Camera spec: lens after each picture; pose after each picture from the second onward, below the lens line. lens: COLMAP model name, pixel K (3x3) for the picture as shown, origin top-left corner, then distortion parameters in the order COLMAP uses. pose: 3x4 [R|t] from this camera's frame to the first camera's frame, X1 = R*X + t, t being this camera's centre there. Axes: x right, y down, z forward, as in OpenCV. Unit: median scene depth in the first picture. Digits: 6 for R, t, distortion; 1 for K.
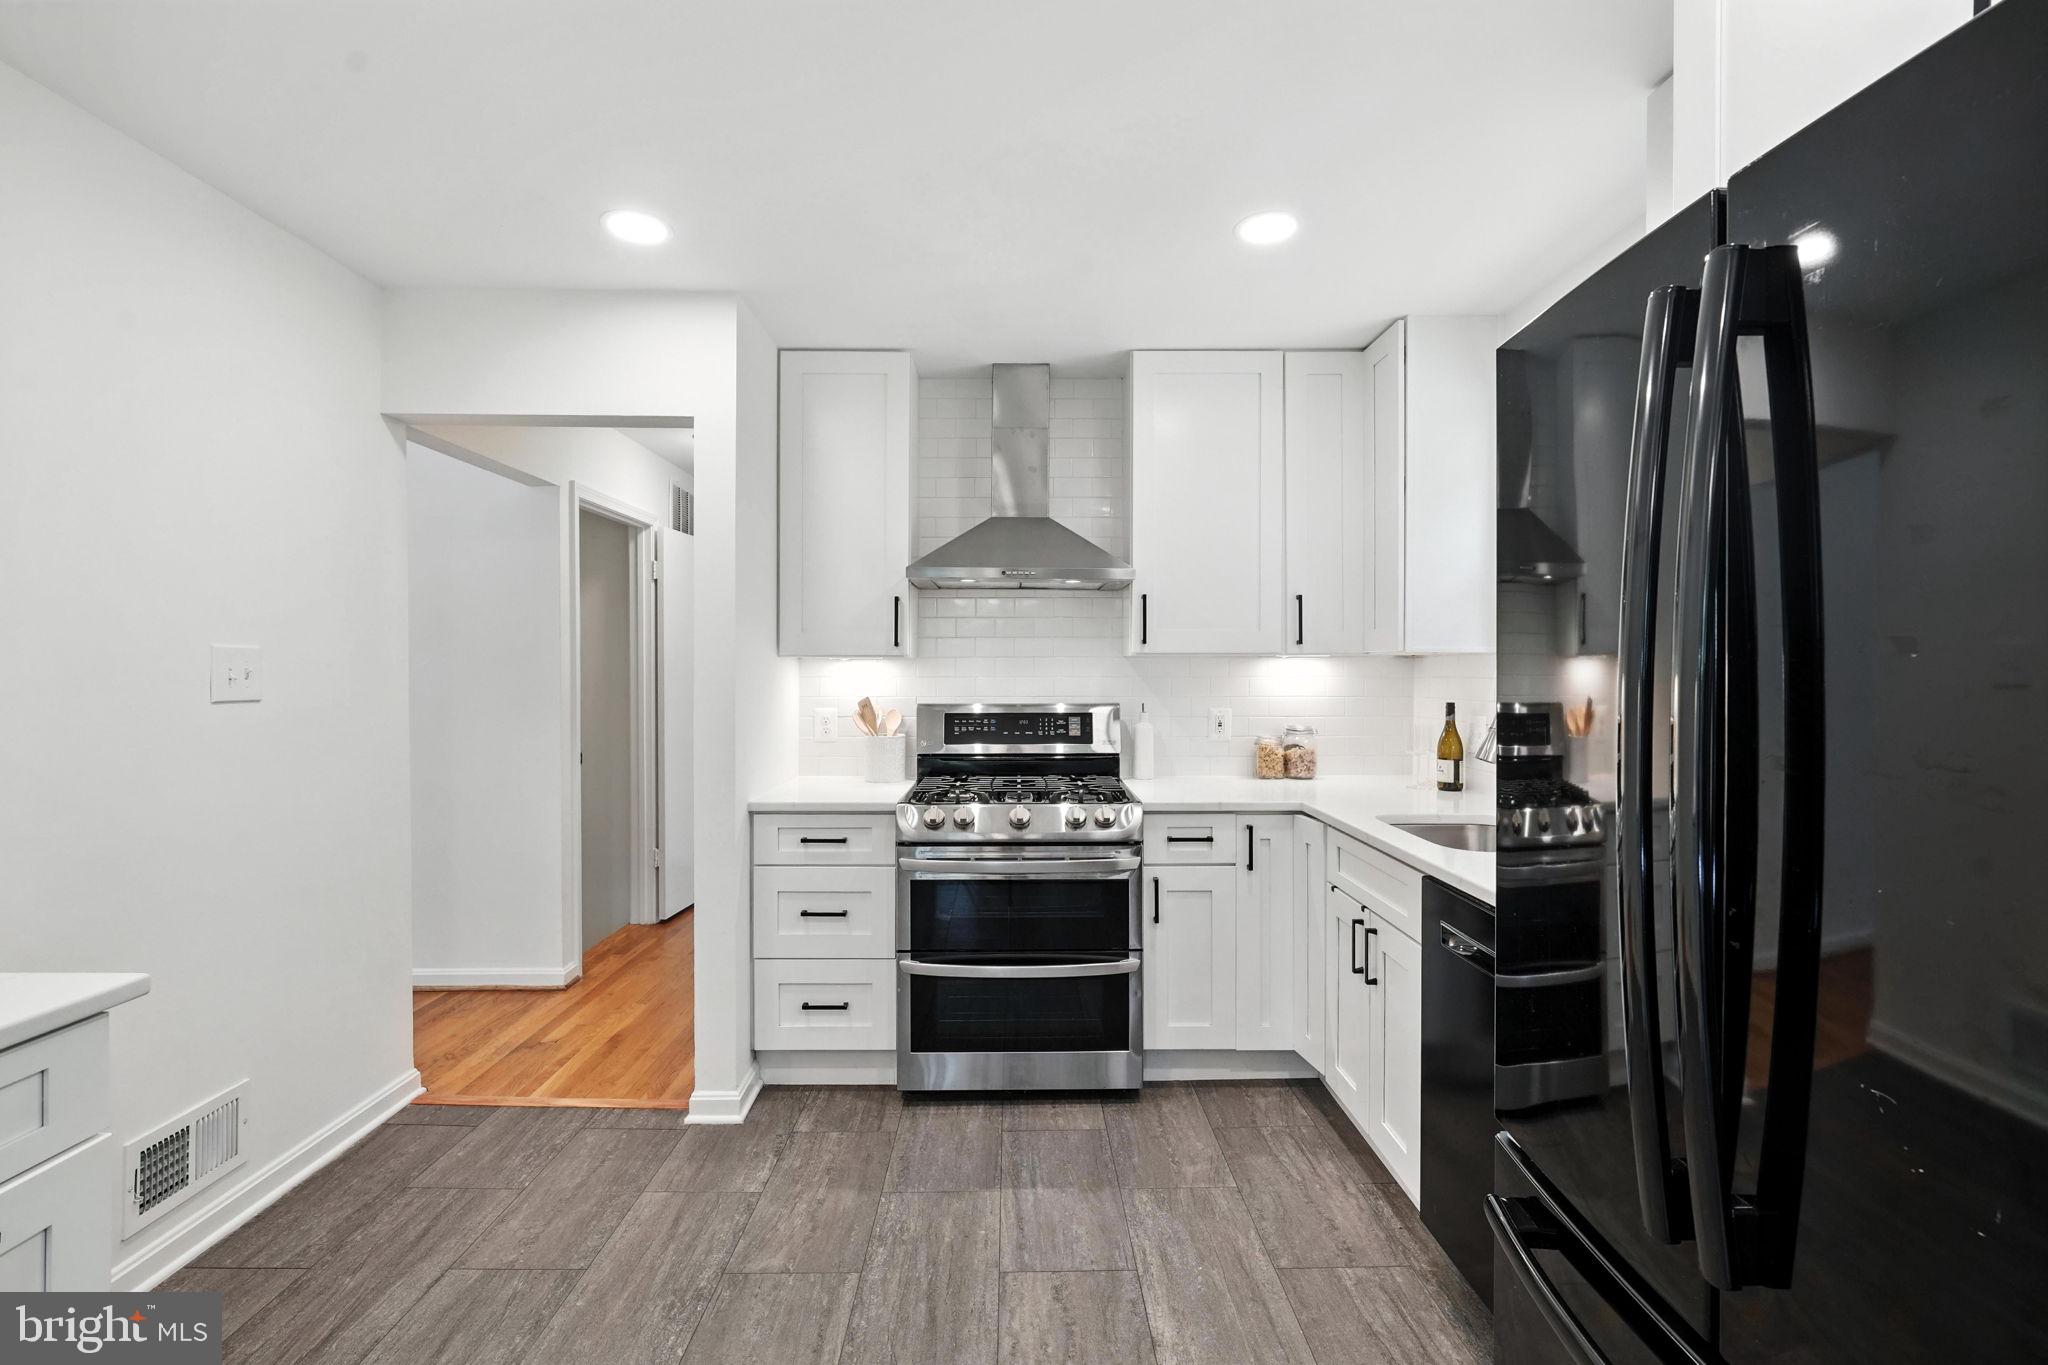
lens RADIAL K [[873.3, 0, 1020.7], [0, 873.3, 675.6], [0, 0, 1]] dist [-0.013960, 0.005623]
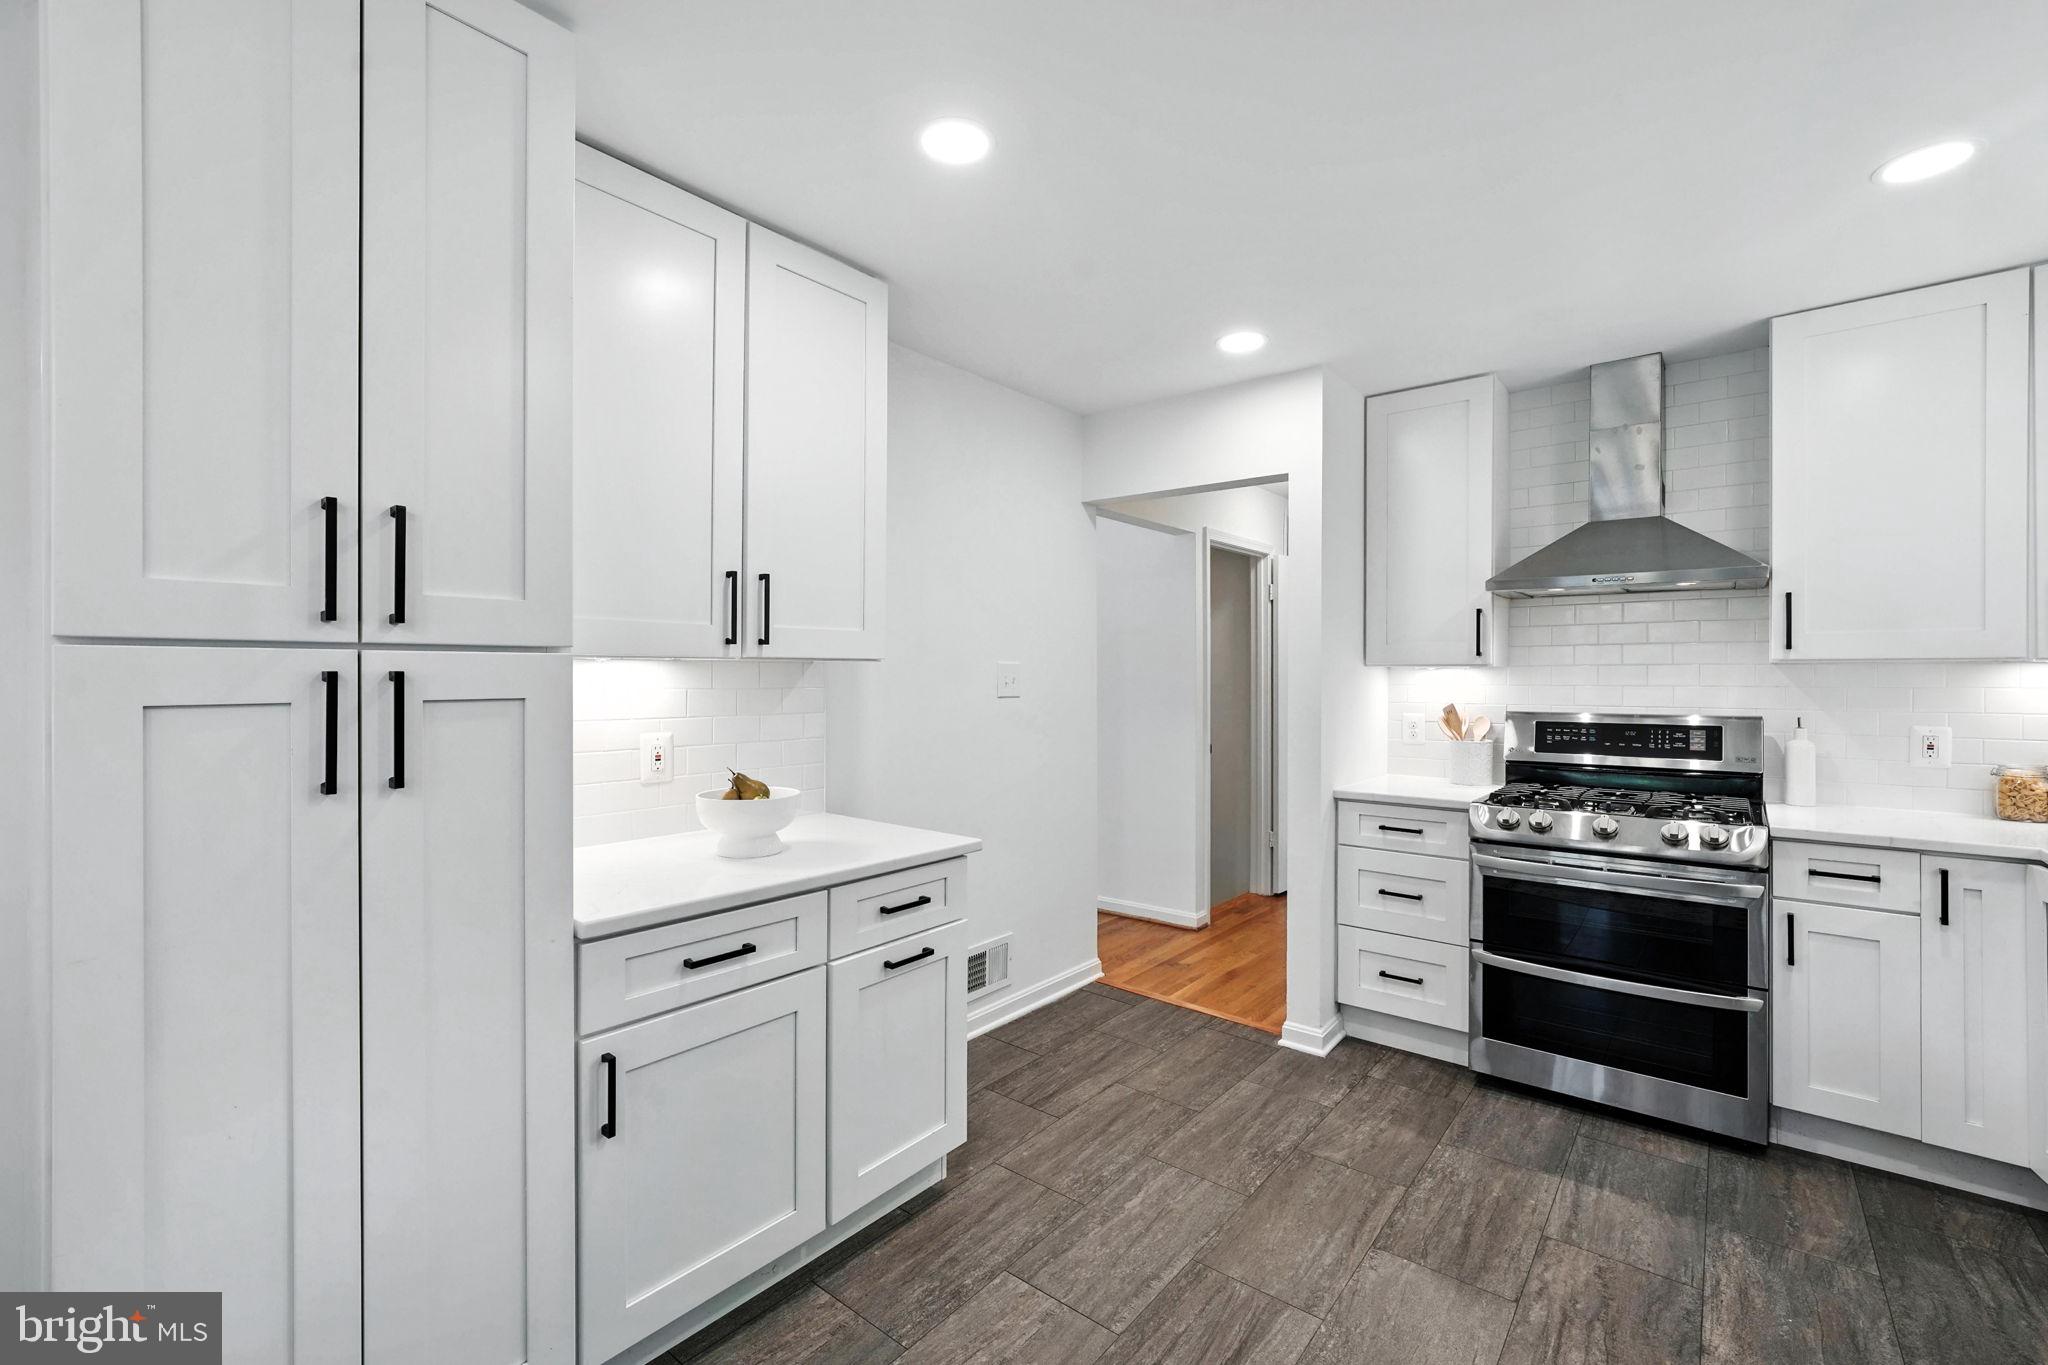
lens RADIAL K [[873.3, 0, 1020.7], [0, 873.3, 675.6], [0, 0, 1]] dist [-0.013960, 0.005623]
pose [[0.765019, 0.000382, -0.644007, 0.122619], [-0.006101, 0.999959, -0.006654, 0.000923], [0.643978, 0.009019, 0.764991, -0.176499]]
